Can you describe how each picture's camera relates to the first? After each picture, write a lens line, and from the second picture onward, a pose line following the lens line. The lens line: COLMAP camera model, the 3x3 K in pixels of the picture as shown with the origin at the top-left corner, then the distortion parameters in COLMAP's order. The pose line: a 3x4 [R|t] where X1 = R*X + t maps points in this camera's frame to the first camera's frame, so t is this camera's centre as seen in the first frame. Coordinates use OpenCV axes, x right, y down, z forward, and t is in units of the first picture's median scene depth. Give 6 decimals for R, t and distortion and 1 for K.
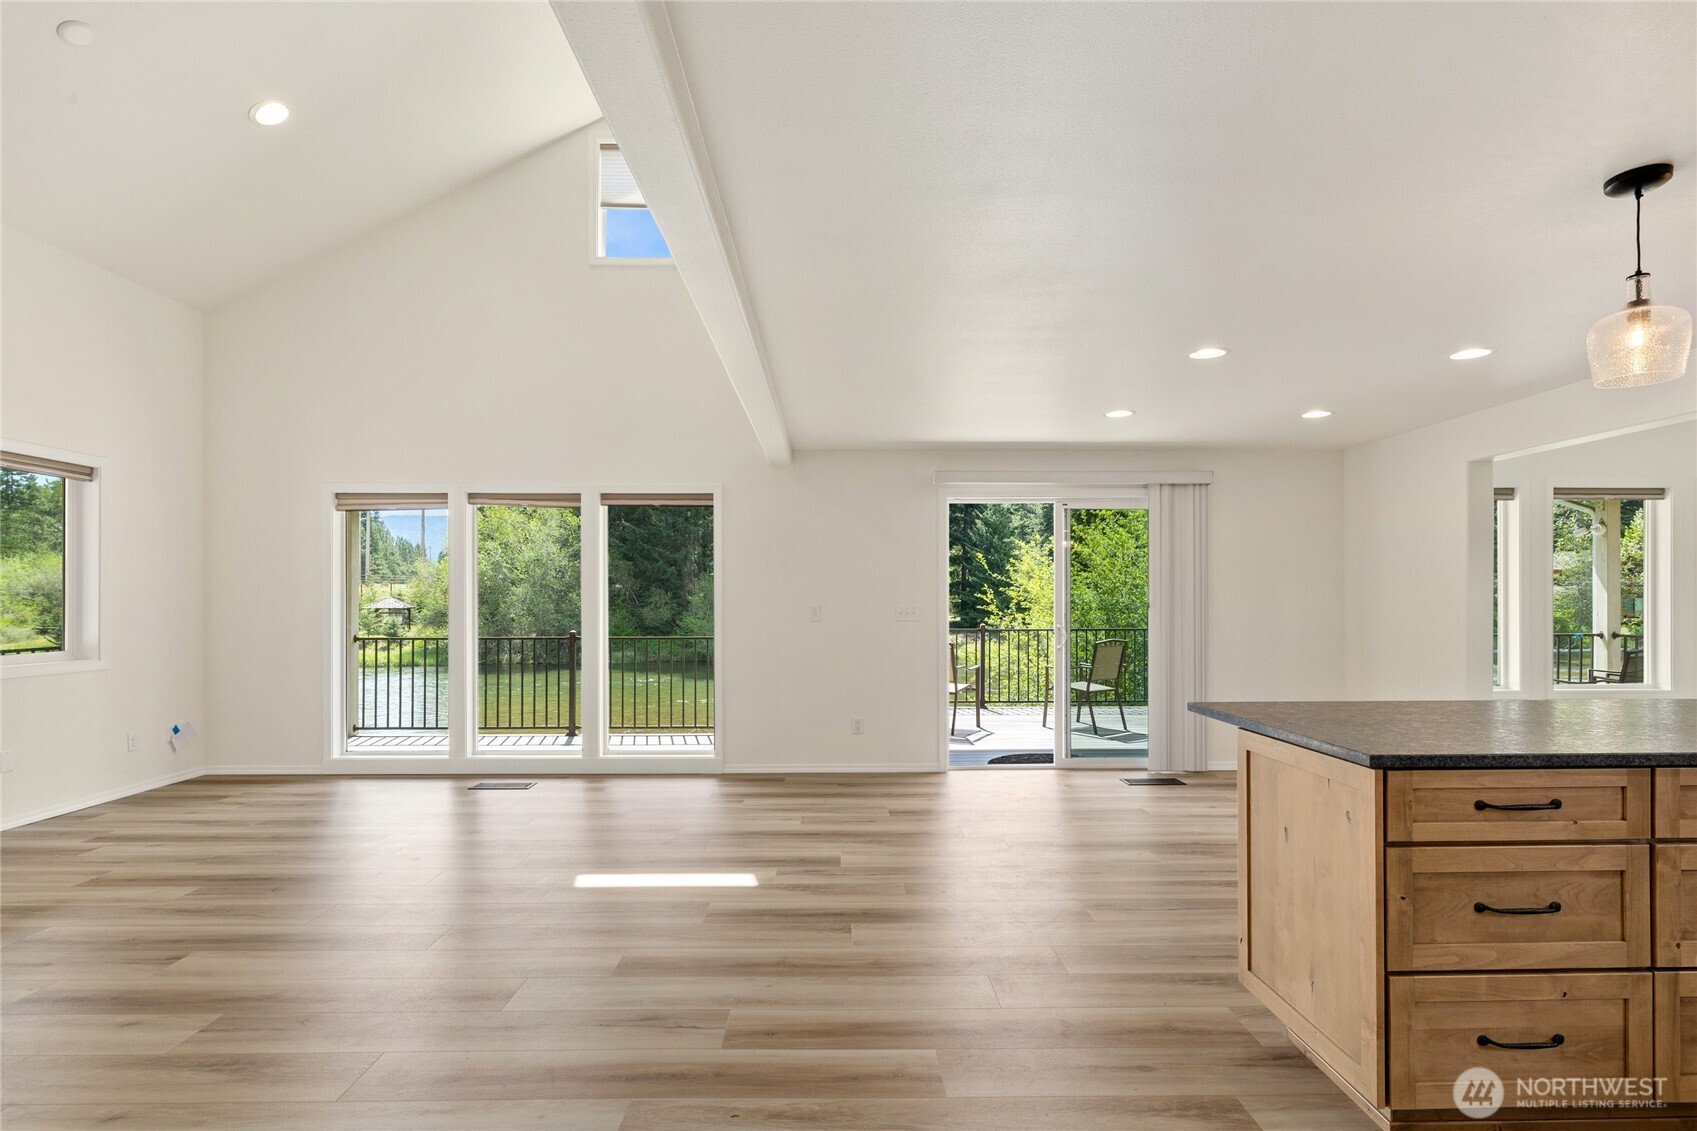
lens RADIAL K [[845.7, 0, 850.8], [0, 845.7, 597.4], [0, 0, 1]] dist [-0.003243, 0.000255]
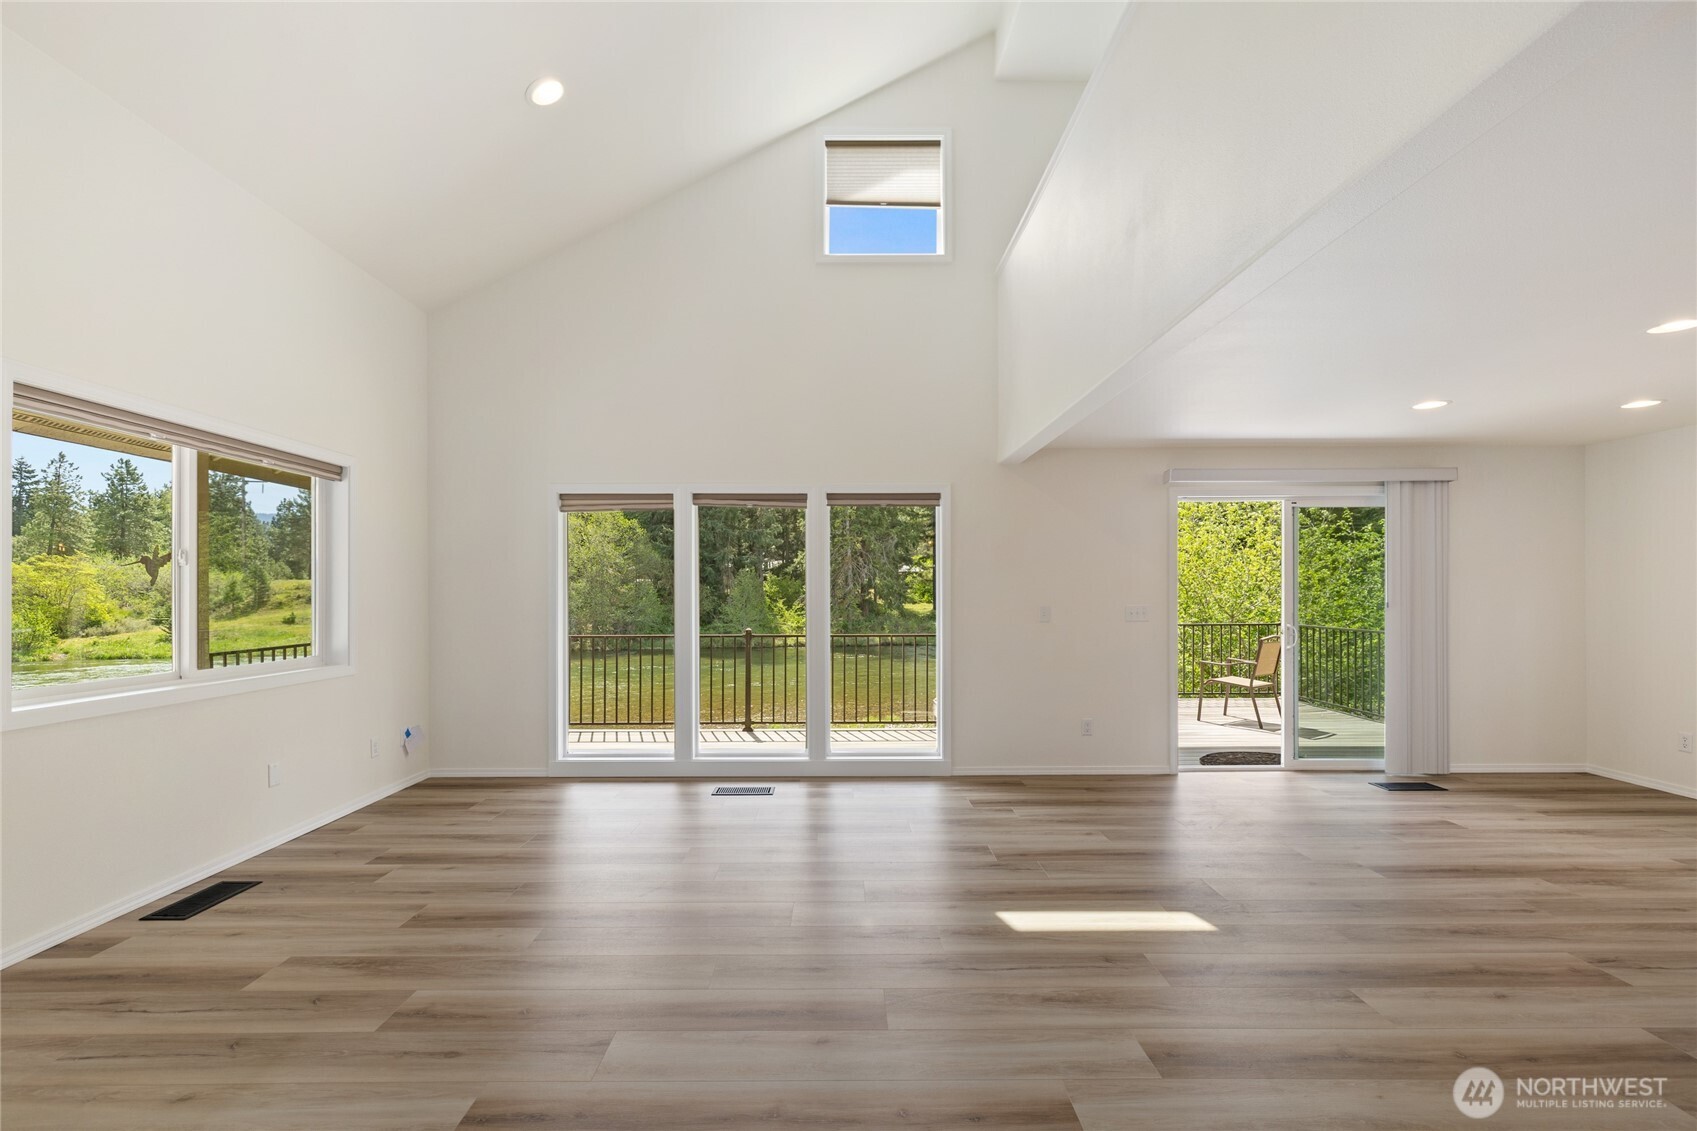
lens RADIAL K [[741.6, 0, 843.1], [0, 741.6, 587.3], [0, 0, 1]] dist [0.001268, 0.000193]
pose [[0.999937, -0.002039, -0.011023, -0.285784], [0.001996, 0.999990, -0.003915, -0.009318], [0.011031, 0.003892, 0.999932, 0.139623]]
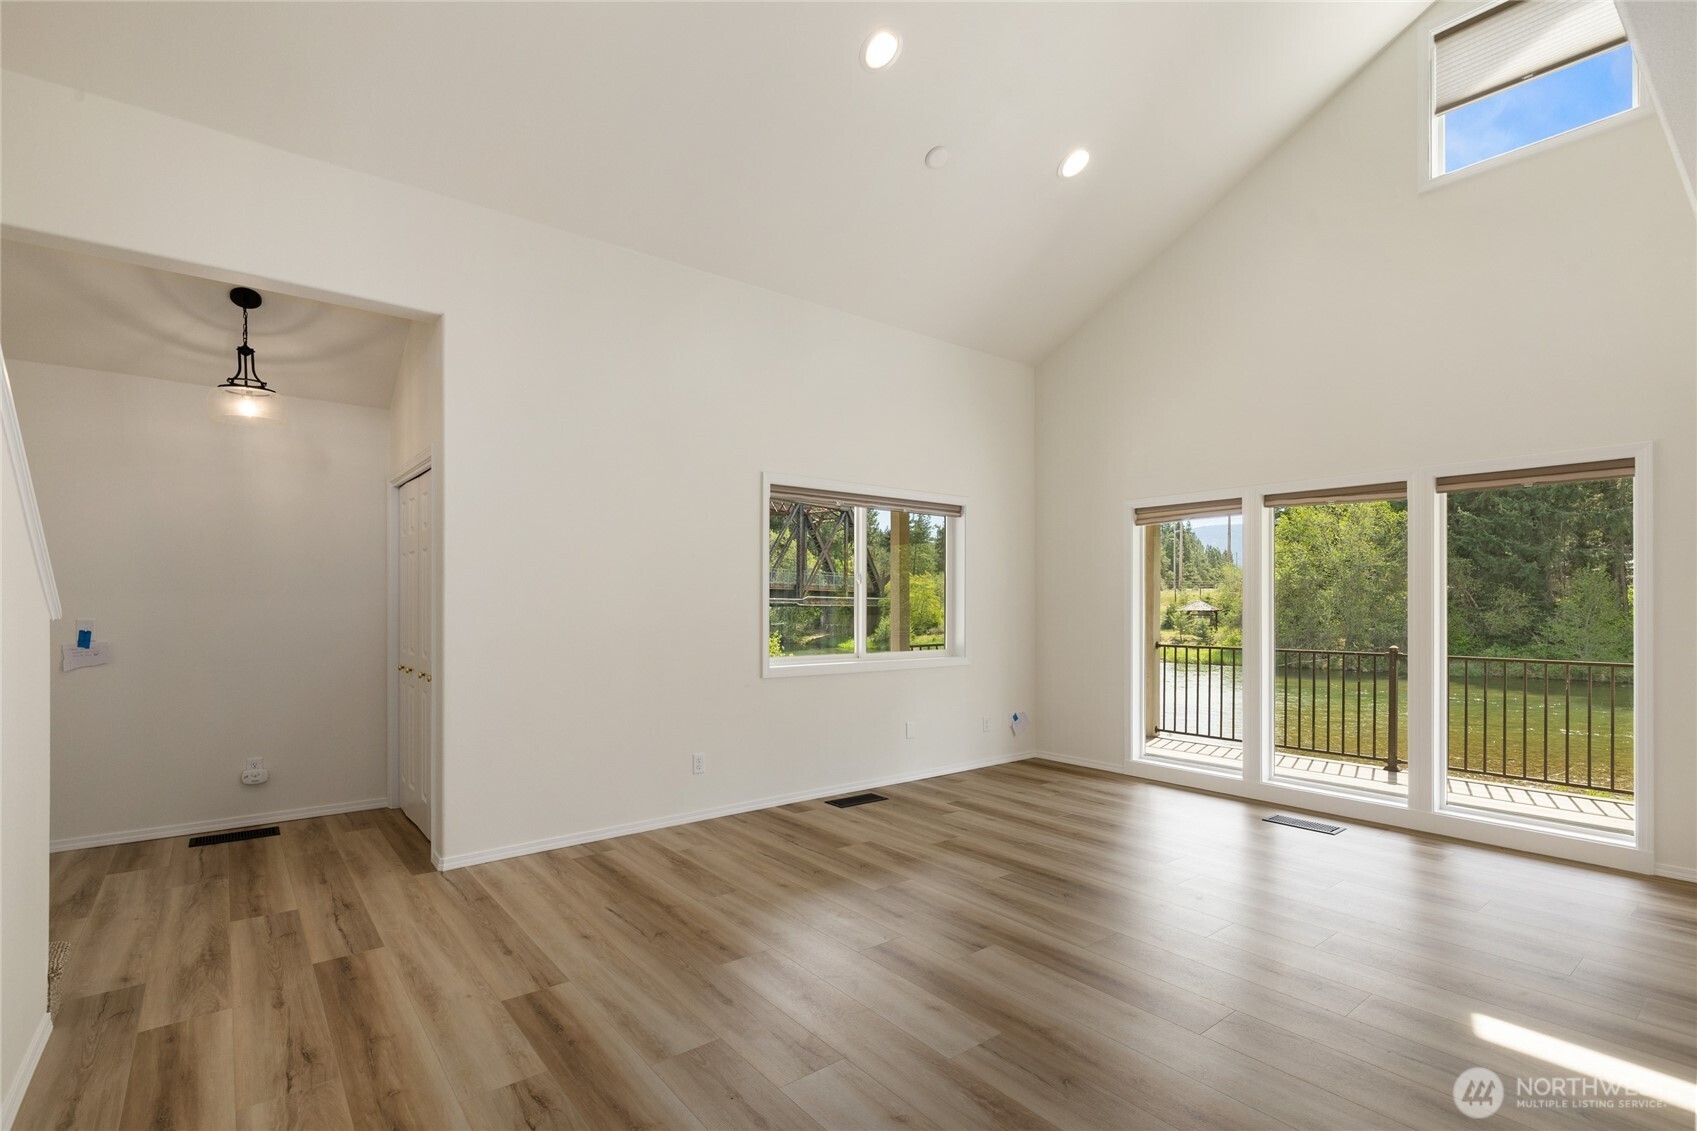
lens RADIAL K [[790.4, 0, 851.0], [0, 790.4, 608.3], [0, 0, 1]] dist [0.000454, -0.000610]
pose [[0.608839, 0.004650, -0.793280, -0.046940], [0.003737, 0.999955, 0.008729, -0.010185], [0.793285, -0.008279, 0.608794, 0.127977]]
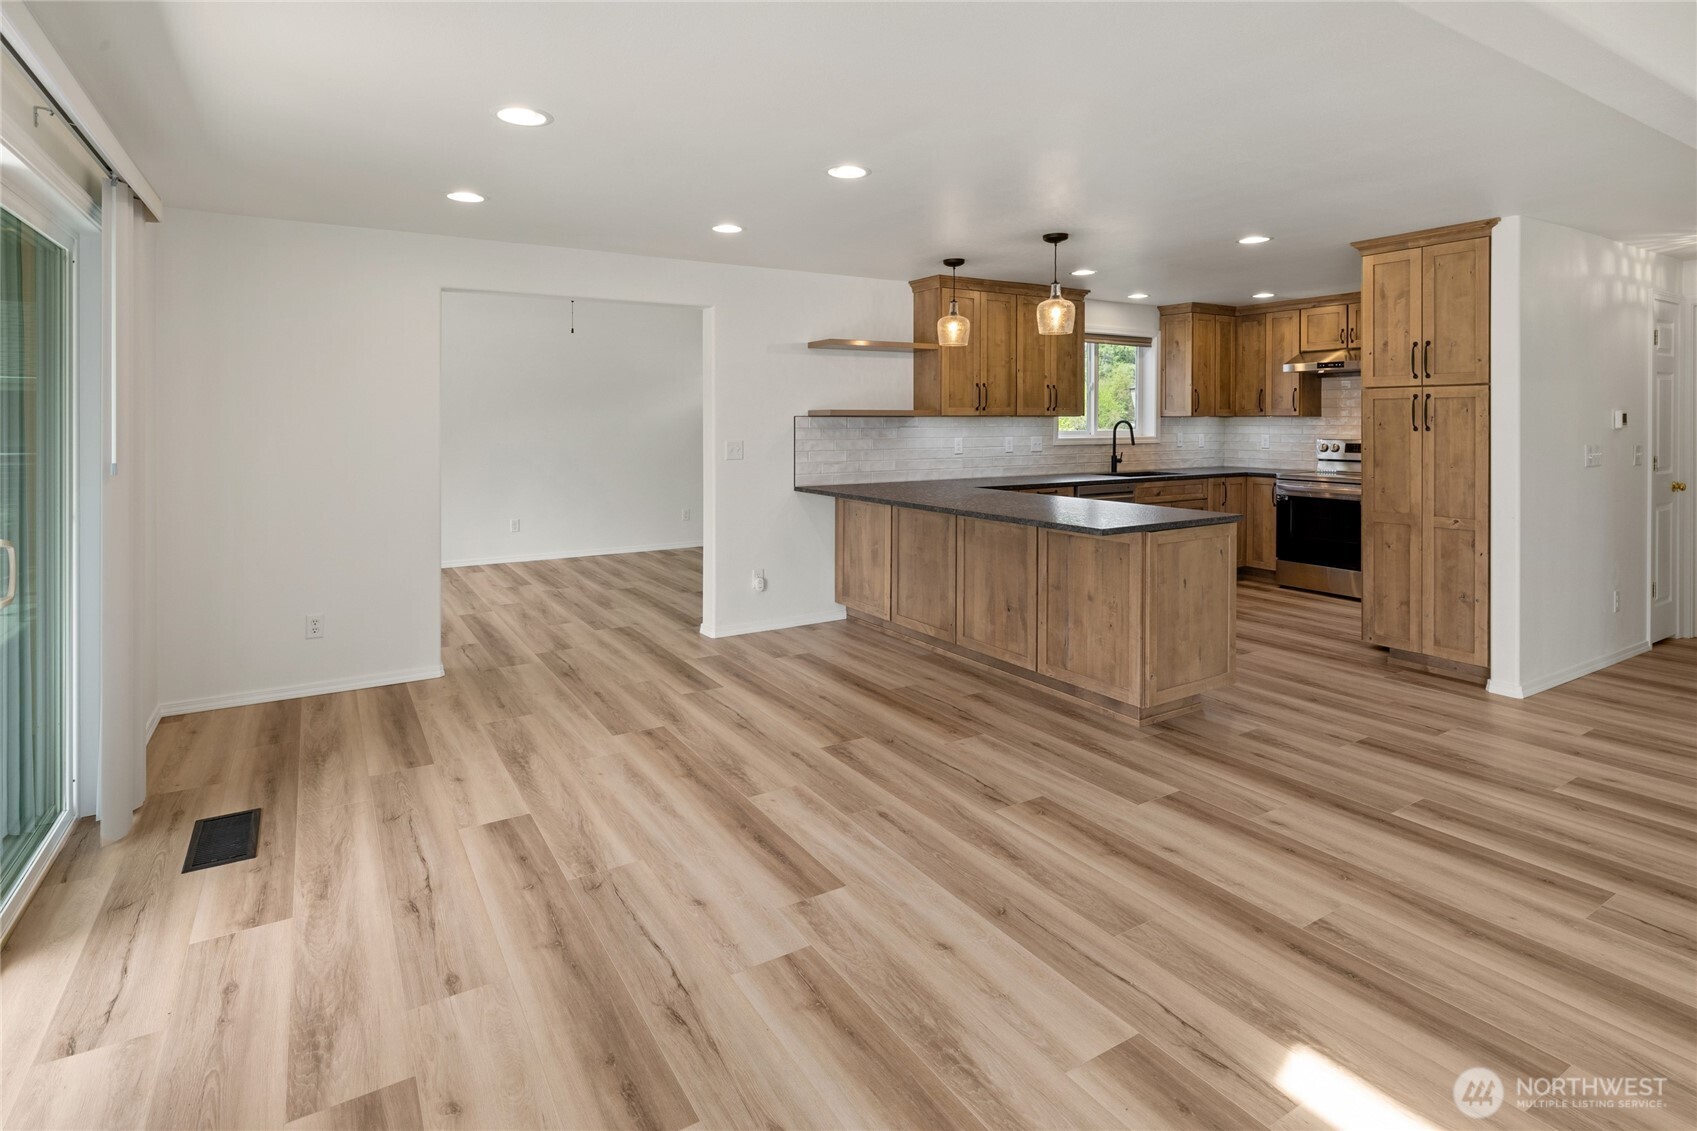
lens RADIAL K [[861.4, 0, 841.2], [0, 861.4, 424.9], [0, 0, 1]] dist [-0.000823, 0.000871]
pose [[-0.511760, -0.003339, 0.859122, -0.234813], [-0.001006, 0.999994, 0.003287, -0.015300], [-0.859128, 0.000818, -0.511760, 0.965104]]
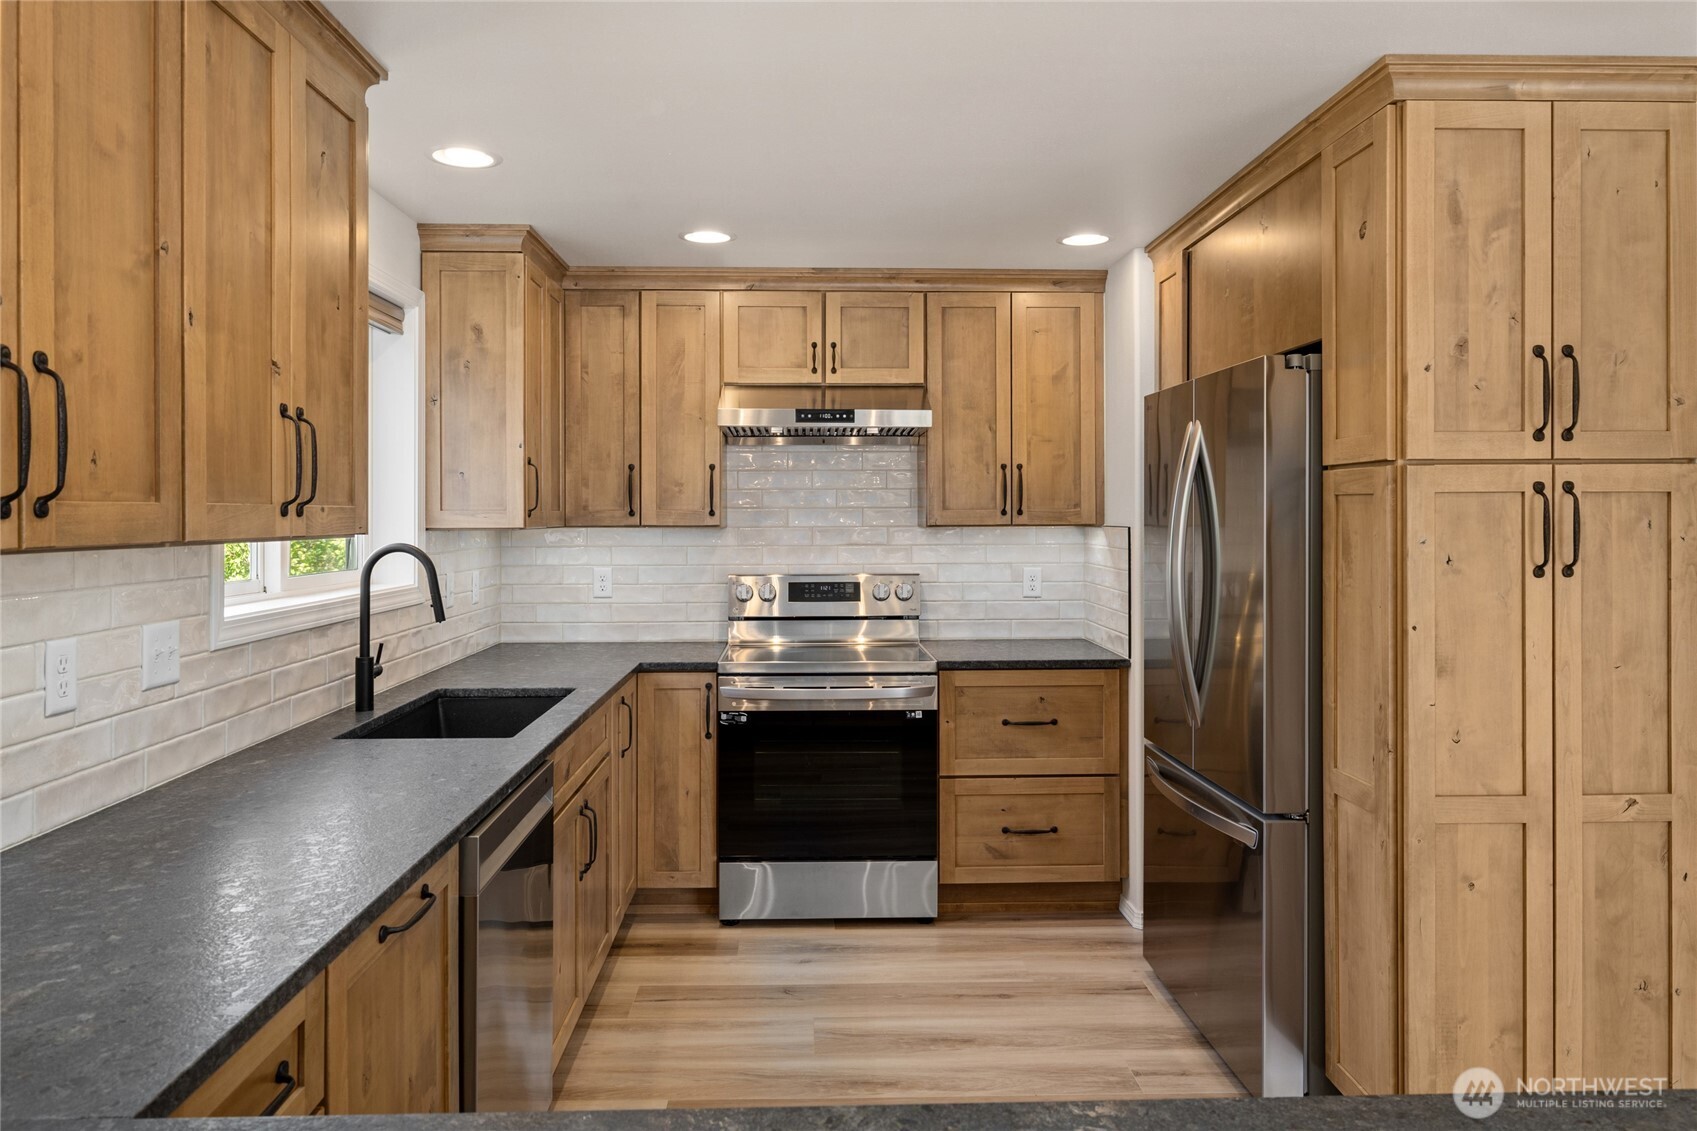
lens RADIAL K [[1138.2, 0, 842.3], [0, 1138.2, 526.4], [0, 0, 1]] dist [0.003311, -0.000316]
pose [[-0.999885, 0.003283, -0.014805, 0.432063], [0.003201, 0.999980, 0.005508, -0.028767], [0.014822, 0.005460, -0.999875, 0.501786]]
